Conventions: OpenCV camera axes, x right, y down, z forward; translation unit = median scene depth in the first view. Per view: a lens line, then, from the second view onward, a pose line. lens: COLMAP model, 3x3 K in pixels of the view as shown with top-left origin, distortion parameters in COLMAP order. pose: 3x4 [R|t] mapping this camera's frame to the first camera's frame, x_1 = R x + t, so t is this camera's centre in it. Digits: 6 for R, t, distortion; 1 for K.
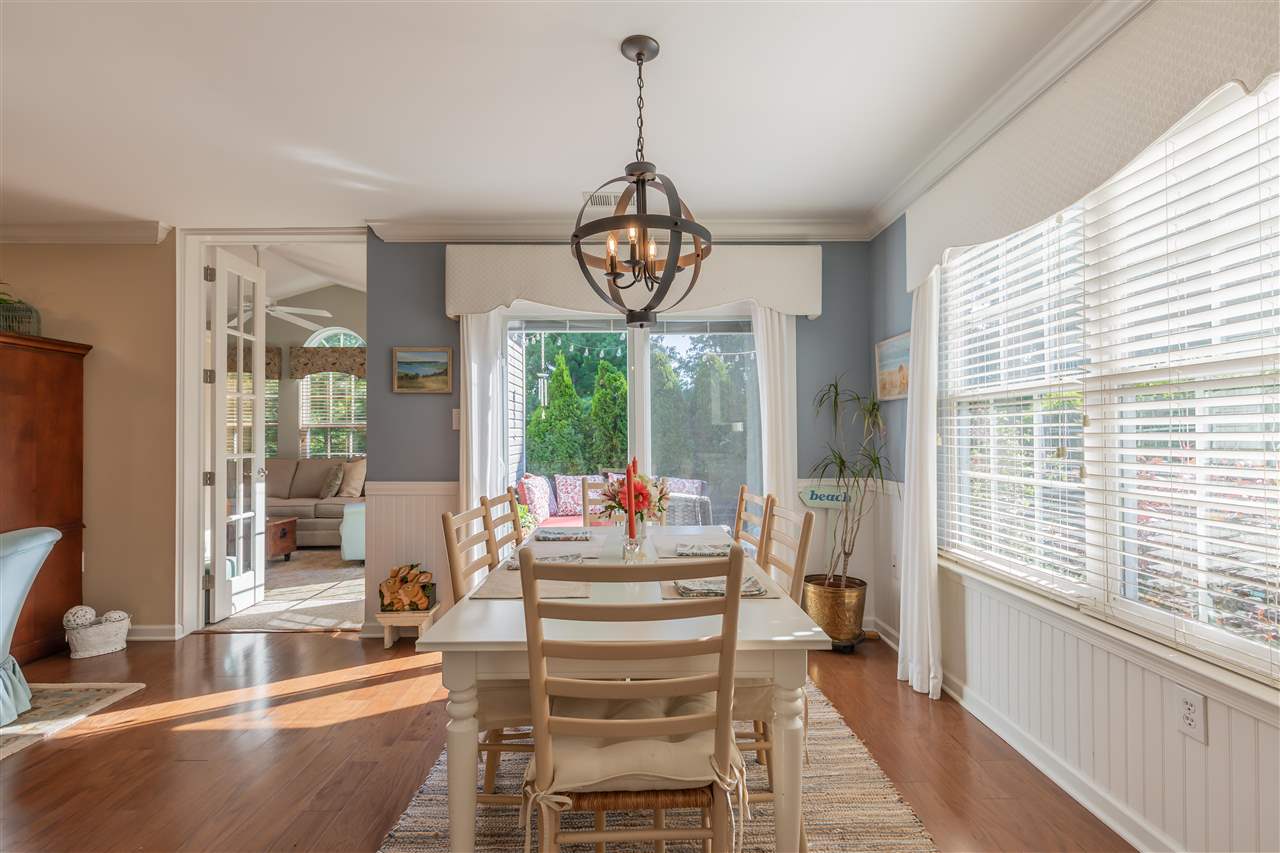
lens RADIAL K [[571.1, 0, 640.0], [0, 571.1, 429.2], [0, 0, 1]] dist [0.000393, 0.000039]
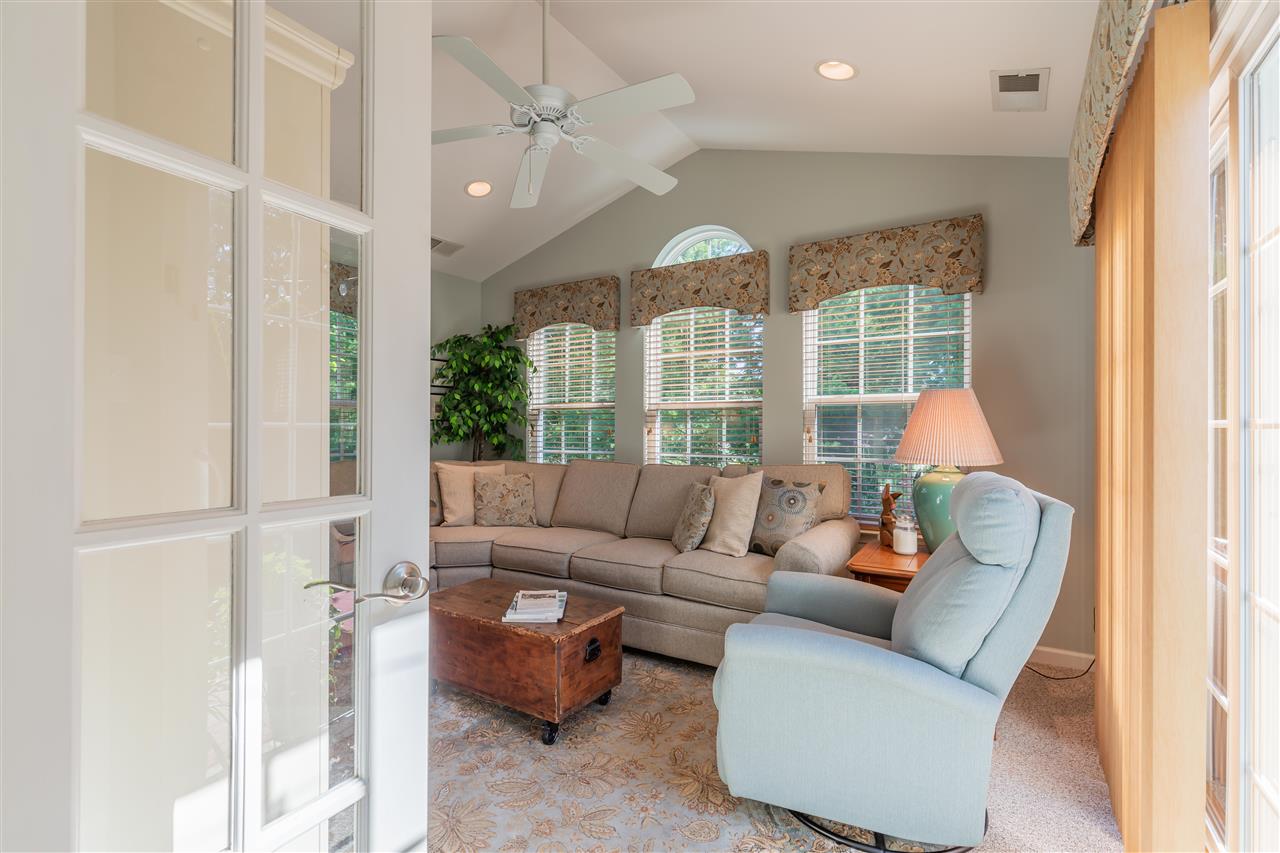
lens RADIAL K [[573.0, 0, 639.5], [0, 573.0, 434.0], [0, 0, 1]] dist [0.001405, 0.000061]
pose [[0.832872, 0.016088, -0.553232, -0.358647], [-0.002103, 0.999662, 0.025904, 0.009506], [0.553462, -0.020411, 0.832624, 0.661944]]
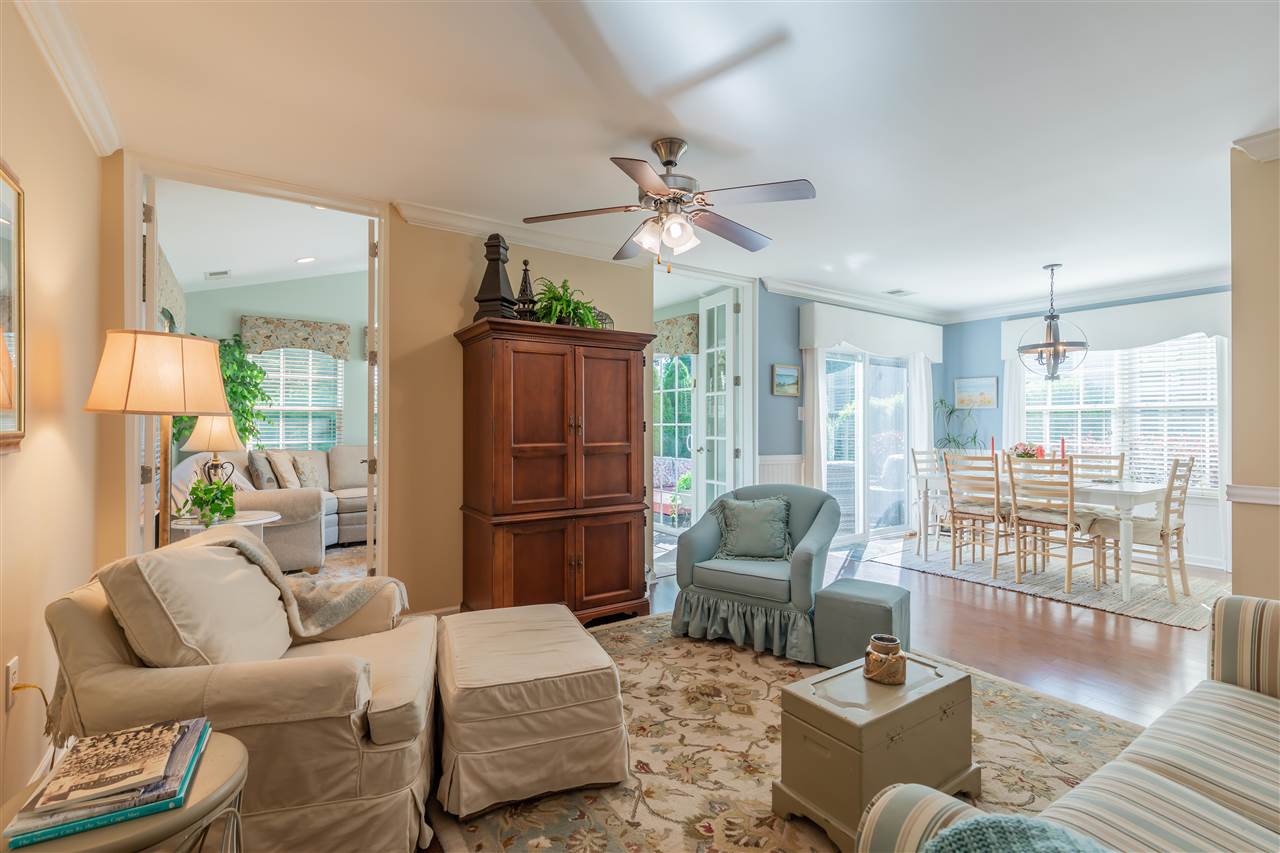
lens RADIAL K [[583.1, 0, 640.6], [0, 583.1, 422.6], [0, 0, 1]] dist [0.000892, -0.000014]
pose [[0.840373, 0.011586, 0.541885, -0.971095], [-0.014867, 0.999888, 0.001679, 0.006180], [-0.541804, -0.009467, 0.840451, -0.048284]]
